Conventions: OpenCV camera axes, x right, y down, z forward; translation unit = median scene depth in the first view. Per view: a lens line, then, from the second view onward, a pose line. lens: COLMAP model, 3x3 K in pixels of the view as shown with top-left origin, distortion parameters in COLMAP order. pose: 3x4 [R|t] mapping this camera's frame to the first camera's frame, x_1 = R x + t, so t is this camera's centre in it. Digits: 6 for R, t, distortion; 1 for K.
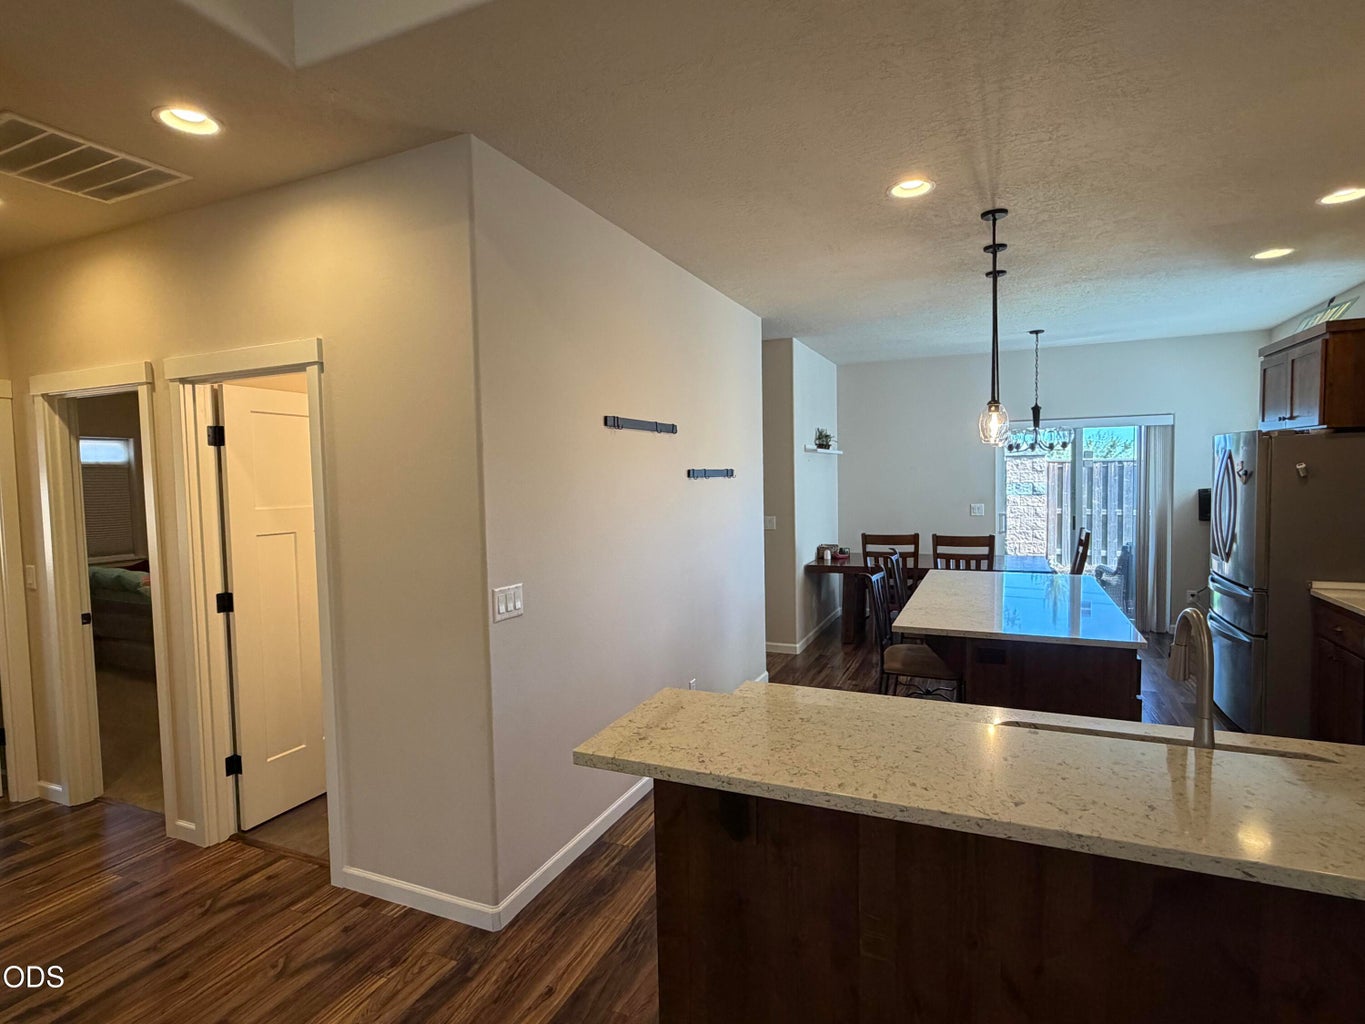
lens RADIAL K [[715.0, 0, 683.0], [0, 715.0, 514.2], [0, 0, 1]] dist [0.001821, -0.000861]
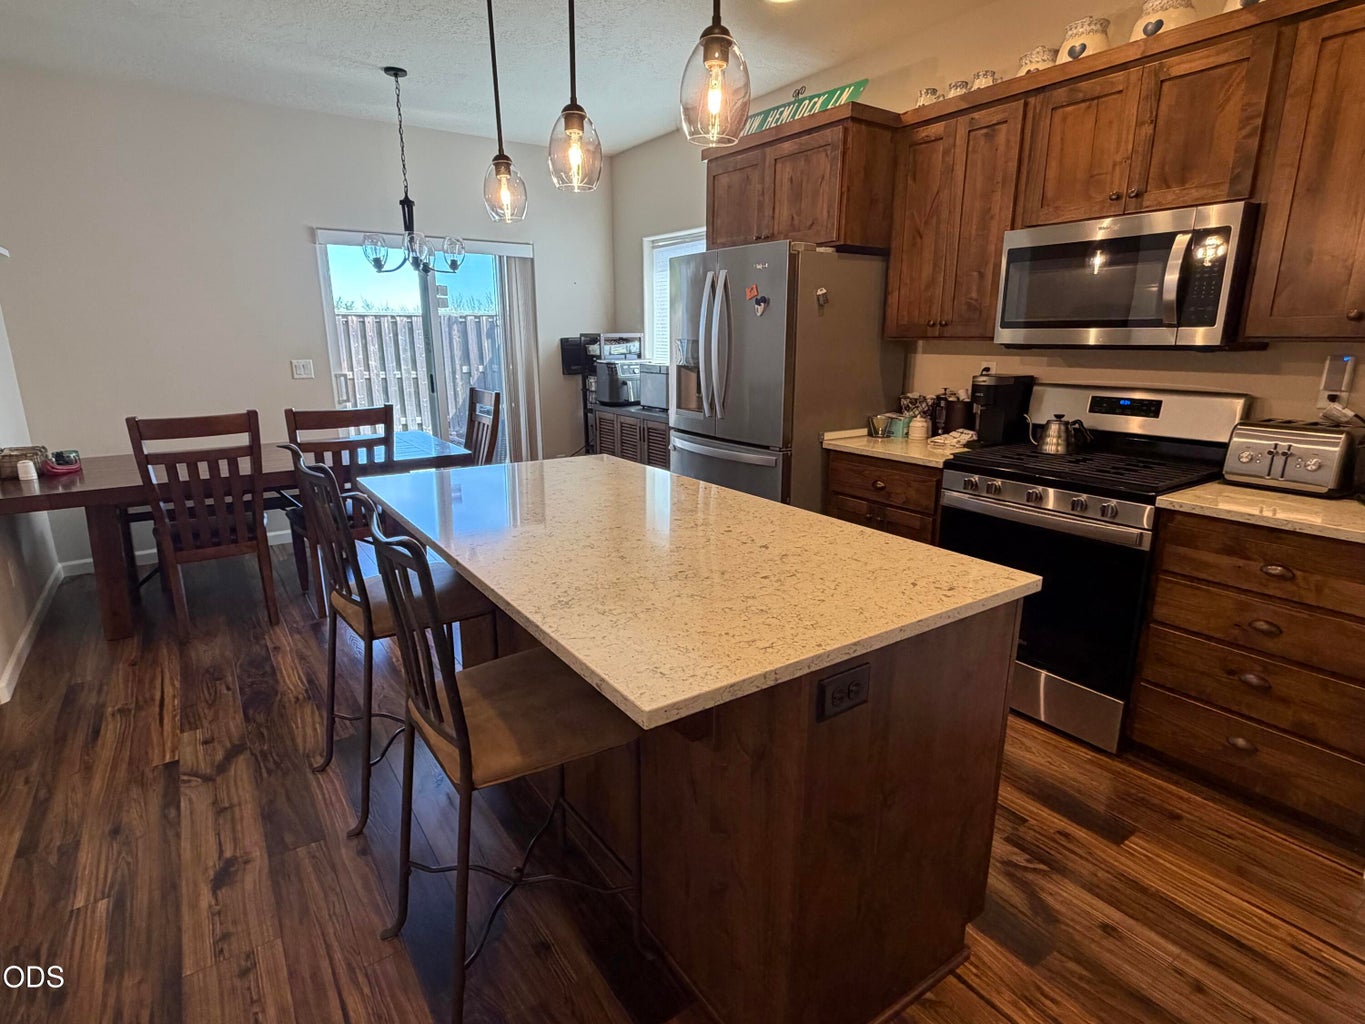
lens RADIAL K [[715.0, 0, 681.5], [0, 715.0, 511.6], [0, 0, 1]] dist [0.001821, -0.000861]
pose [[0.525114, -0.185267, 0.830621, 0.036688], [0.037288, 0.980088, 0.195032, 0.008852], [-0.850215, -0.071442, 0.521566, 0.449649]]
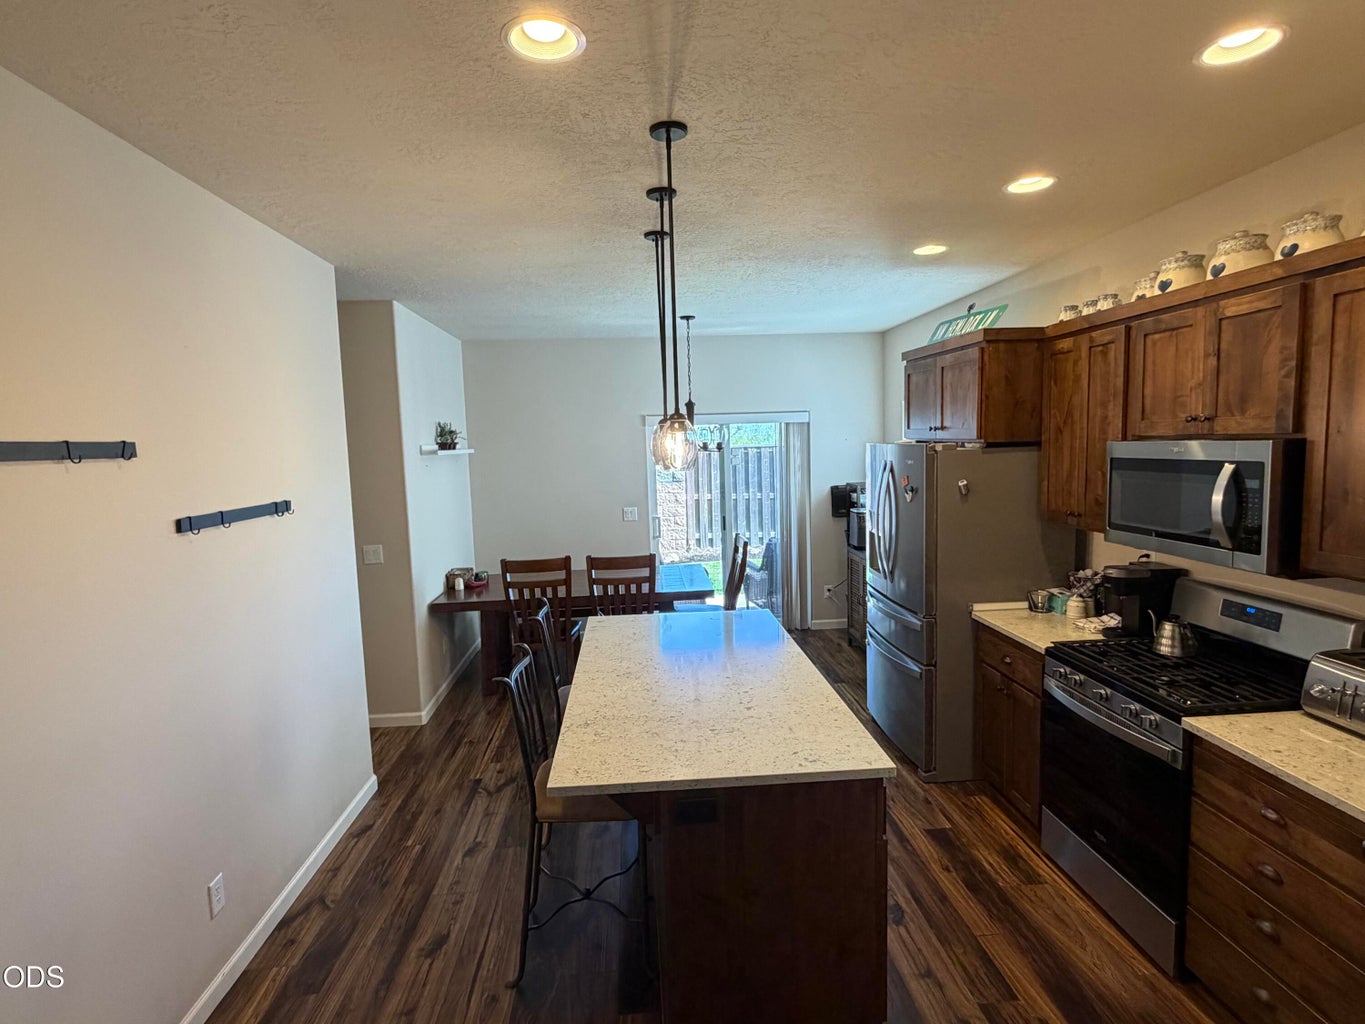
lens RADIAL K [[715.0, 0, 682.4], [0, 715.0, 514.4], [0, 0, 1]] dist [0.001821, -0.000861]
pose [[0.883900, -0.053357, 0.464623, 0.067076], [0.037418, 0.998354, 0.043466, -0.052293], [-0.466177, -0.021034, 0.884441, 0.222551]]
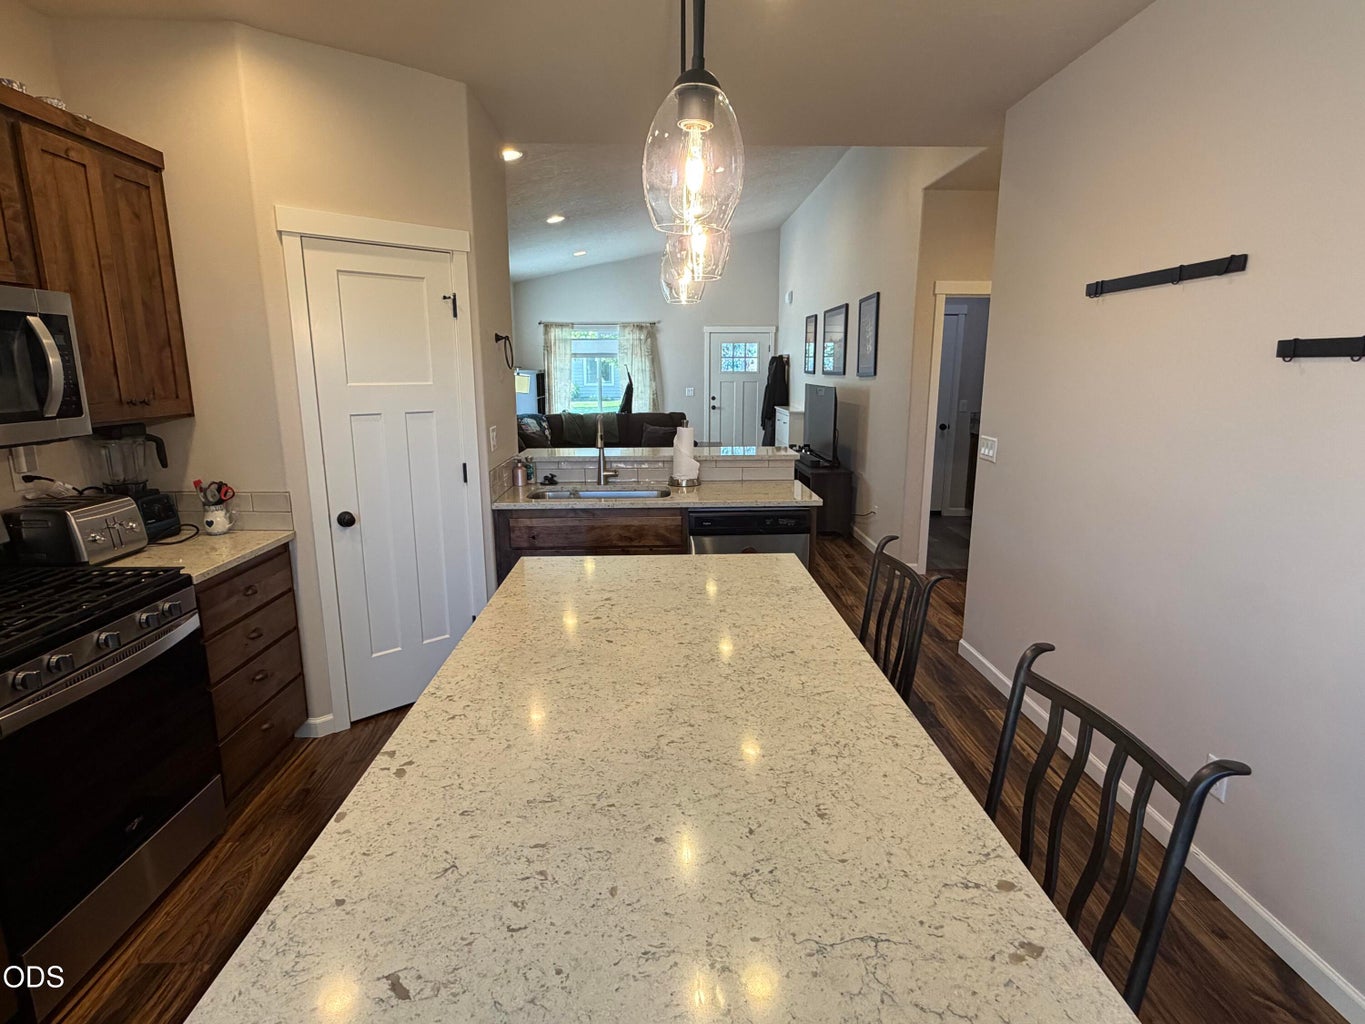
lens RADIAL K [[715.0, 0, 680.5], [0, 715.0, 513.6], [0, 0, 1]] dist [0.001821, -0.000861]
pose [[-0.901704, 0.108289, -0.418572, 0.396208], [-0.004003, 0.965993, 0.258536, -0.050078], [0.432335, 0.234799, -0.870607, 0.875149]]
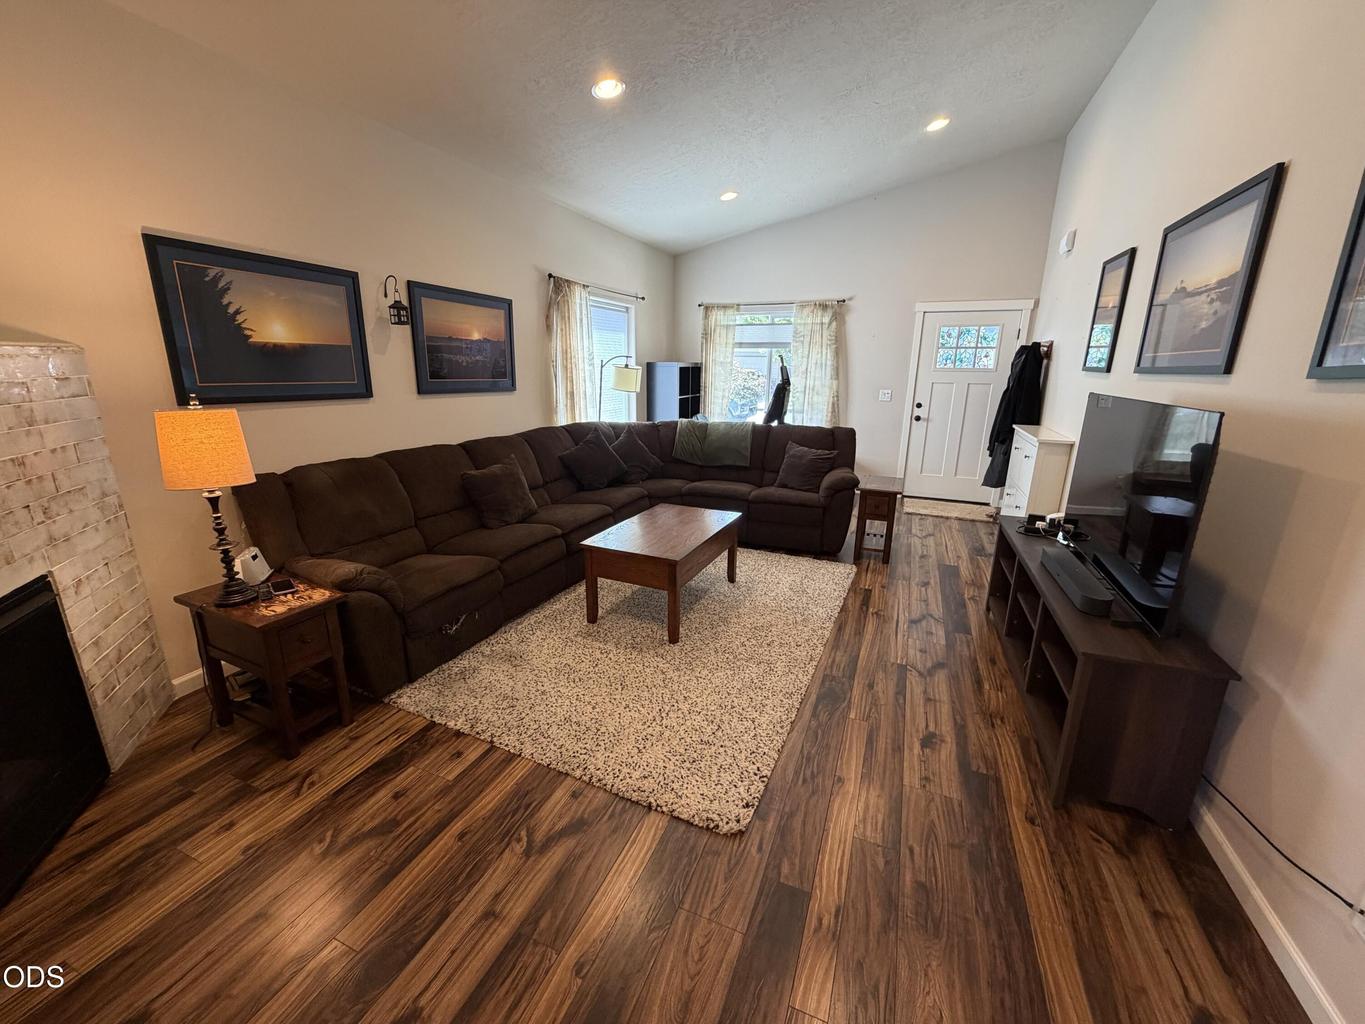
lens RADIAL K [[545.4, 0, 680.7], [0, 545.4, 515.1], [0, 0, 1]] dist [0.000510, -0.000140]
pose [[-0.999780, 0.014304, -0.015334, -0.030498], [0.008675, 0.947847, 0.318607, 0.006087], [0.019091, 0.318404, -0.947763, 0.243174]]
